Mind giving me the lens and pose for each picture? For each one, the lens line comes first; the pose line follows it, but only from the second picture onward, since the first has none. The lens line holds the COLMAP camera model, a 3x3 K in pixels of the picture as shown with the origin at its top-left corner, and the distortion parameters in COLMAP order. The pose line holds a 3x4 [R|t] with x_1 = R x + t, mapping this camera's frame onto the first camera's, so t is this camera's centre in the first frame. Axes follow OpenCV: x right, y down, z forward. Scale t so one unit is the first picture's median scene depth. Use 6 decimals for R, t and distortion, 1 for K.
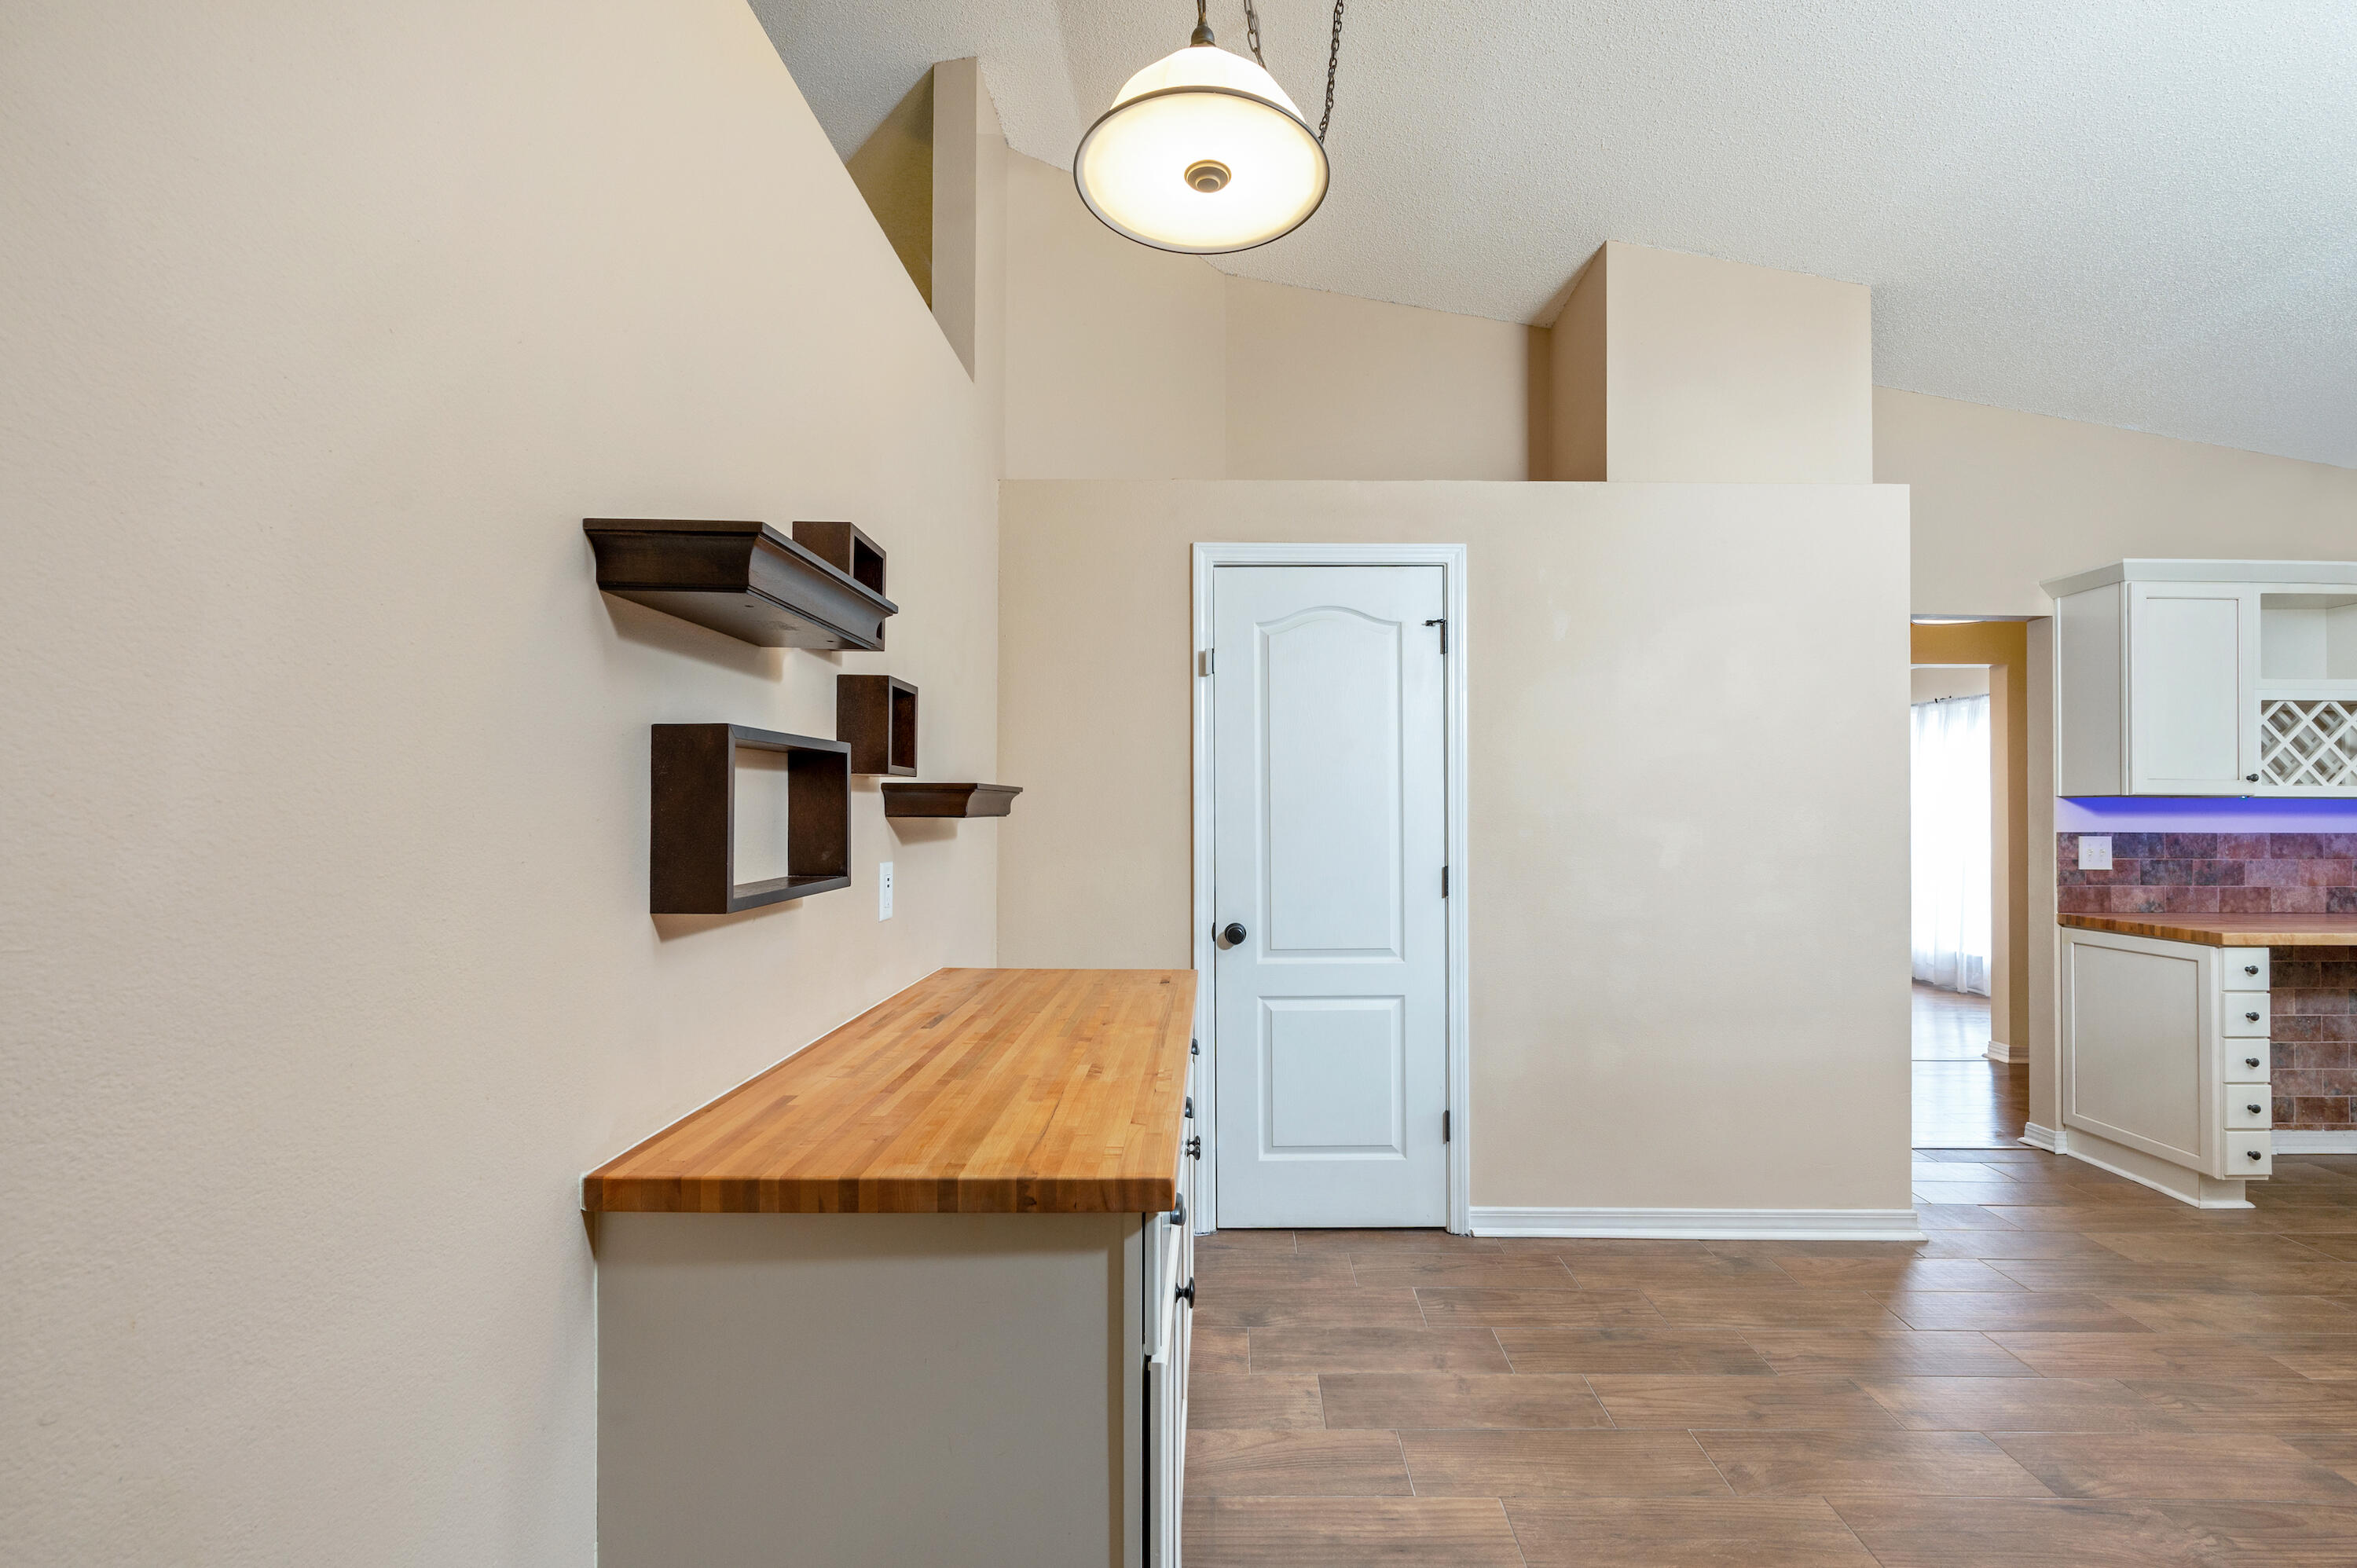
lens RADIAL K [[1031.8, 0, 1193.3], [0, 1031.8, 794.4], [0, 0, 1]] dist [-0.004298, 0.000162]
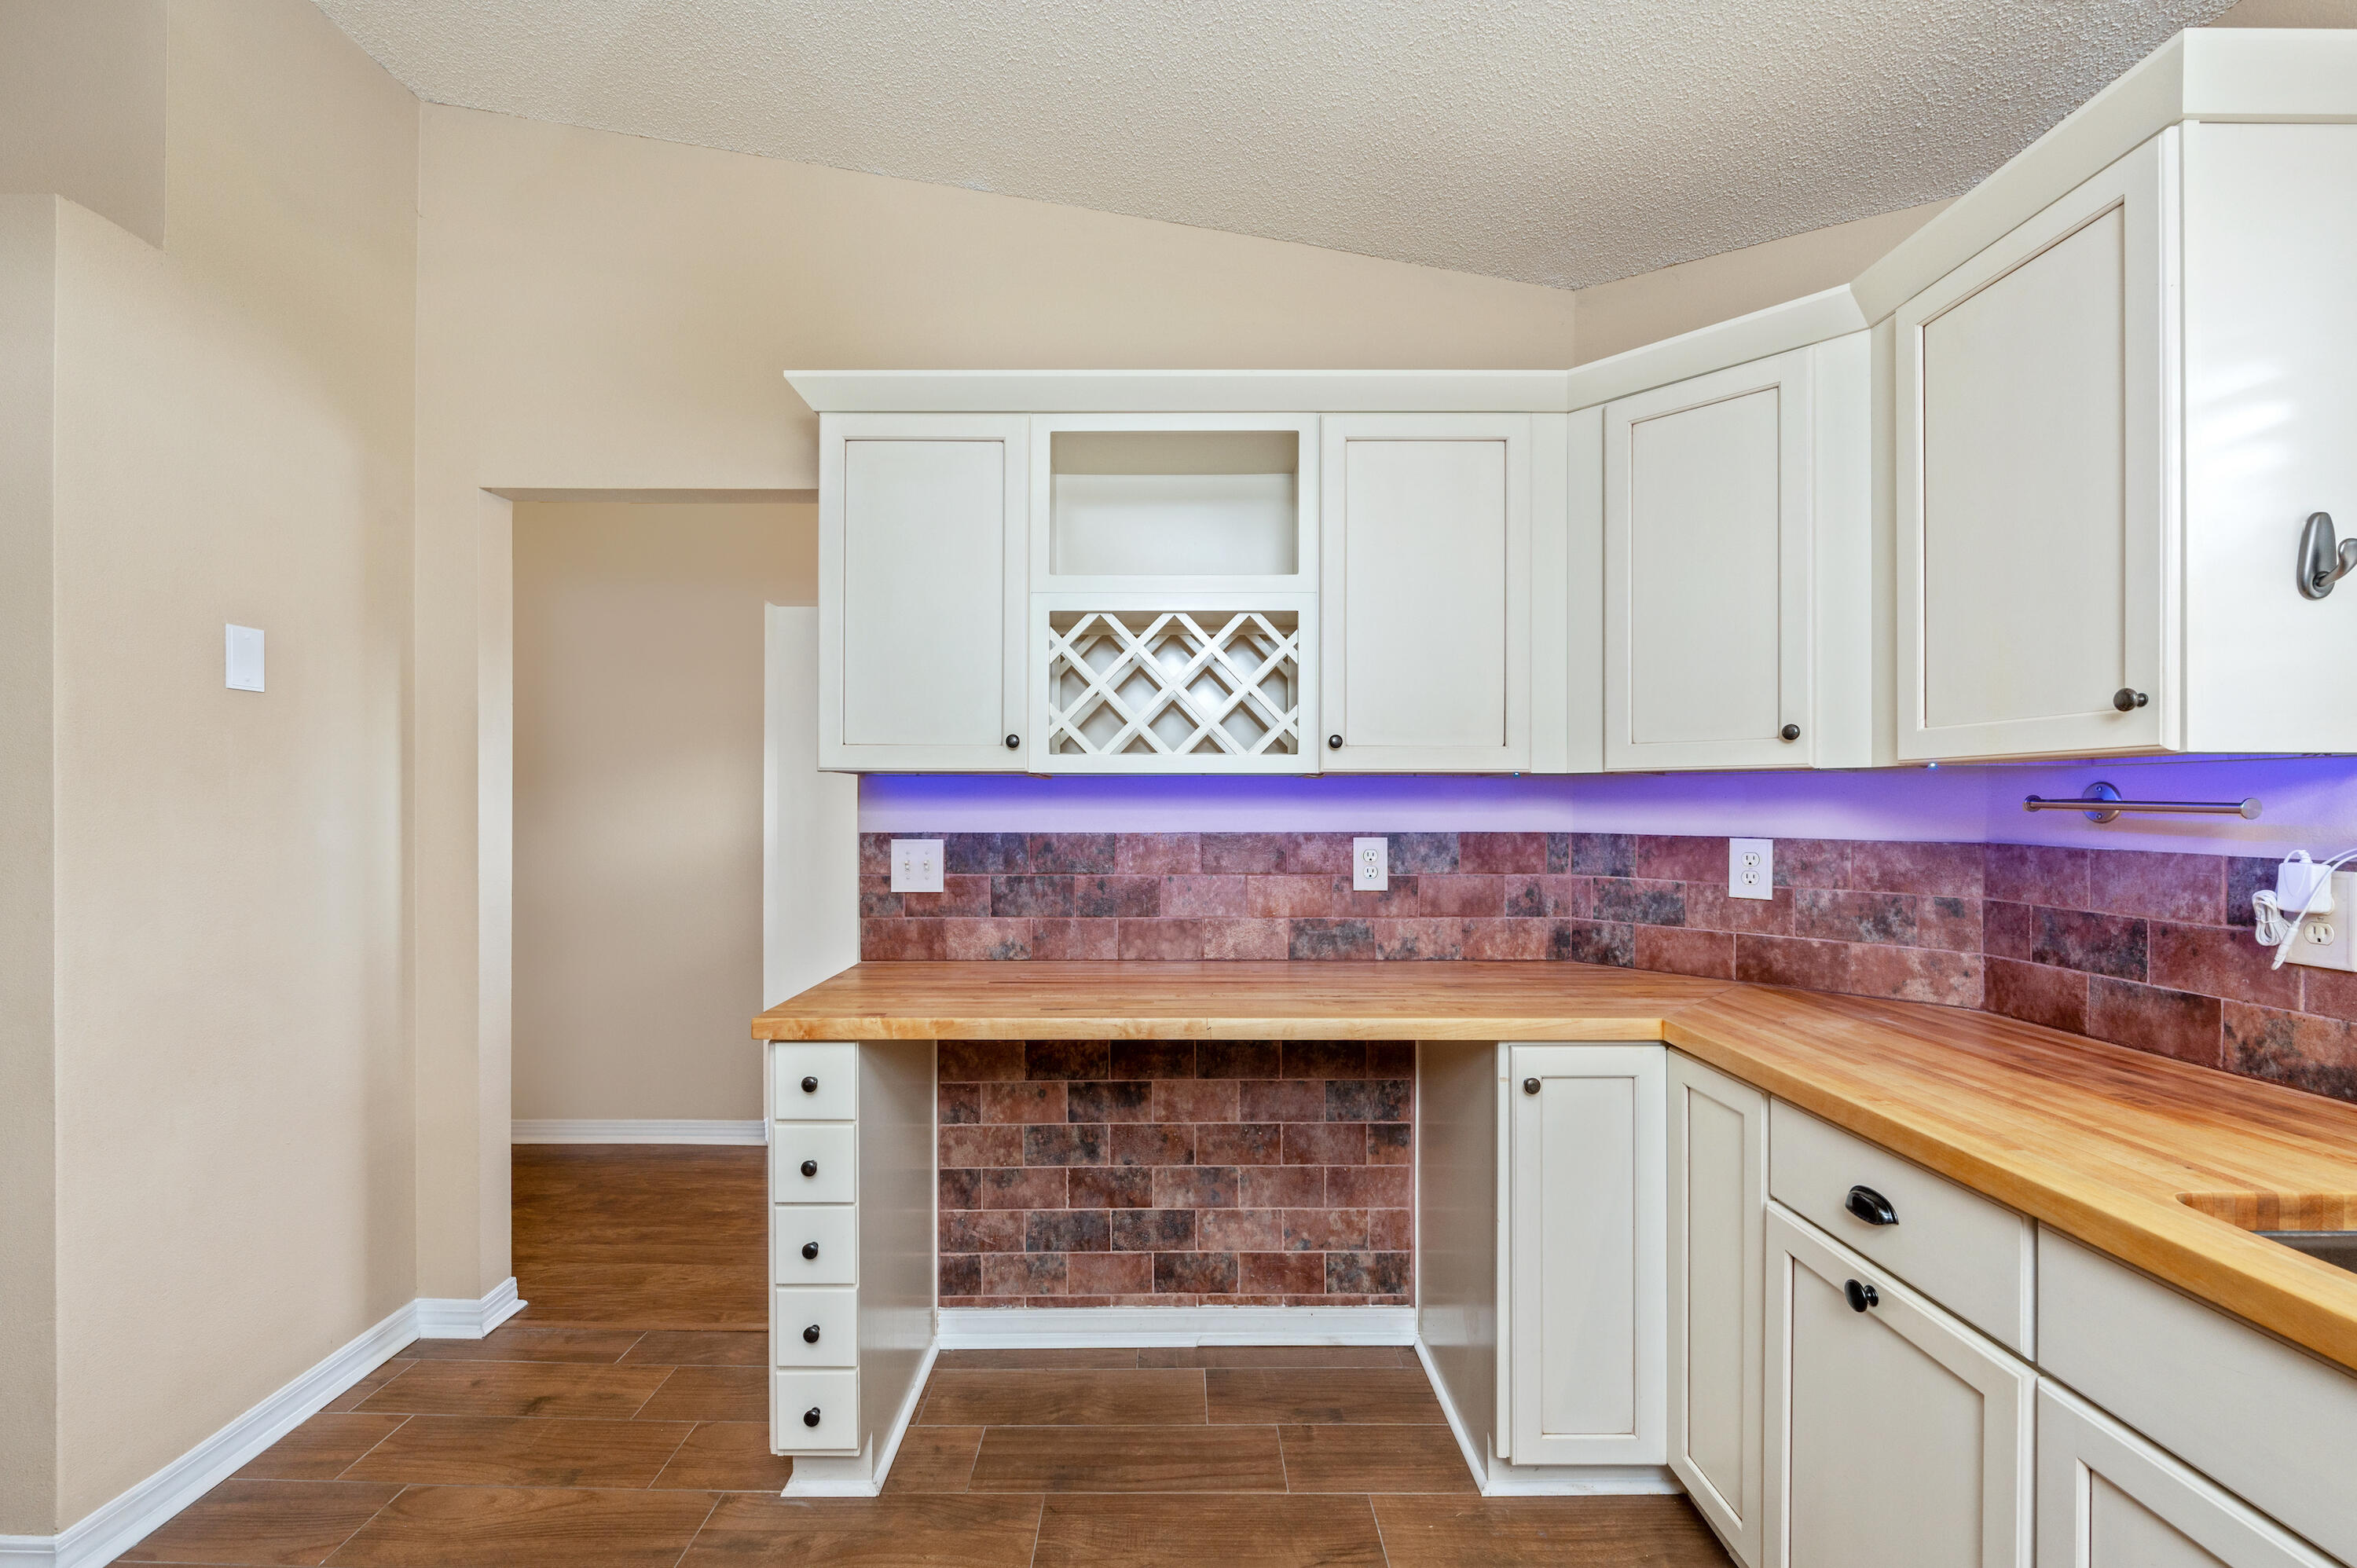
lens RADIAL K [[1031.8, 0, 1176.4], [0, 1031.8, 793.7], [0, 0, 1]] dist [-0.004298, 0.000162]
pose [[0.999965, -0.003911, 0.007454, 1.029858], [0.003840, 0.999947, 0.009519, 0.007768], [-0.007490, -0.009490, 0.999927, 0.372151]]
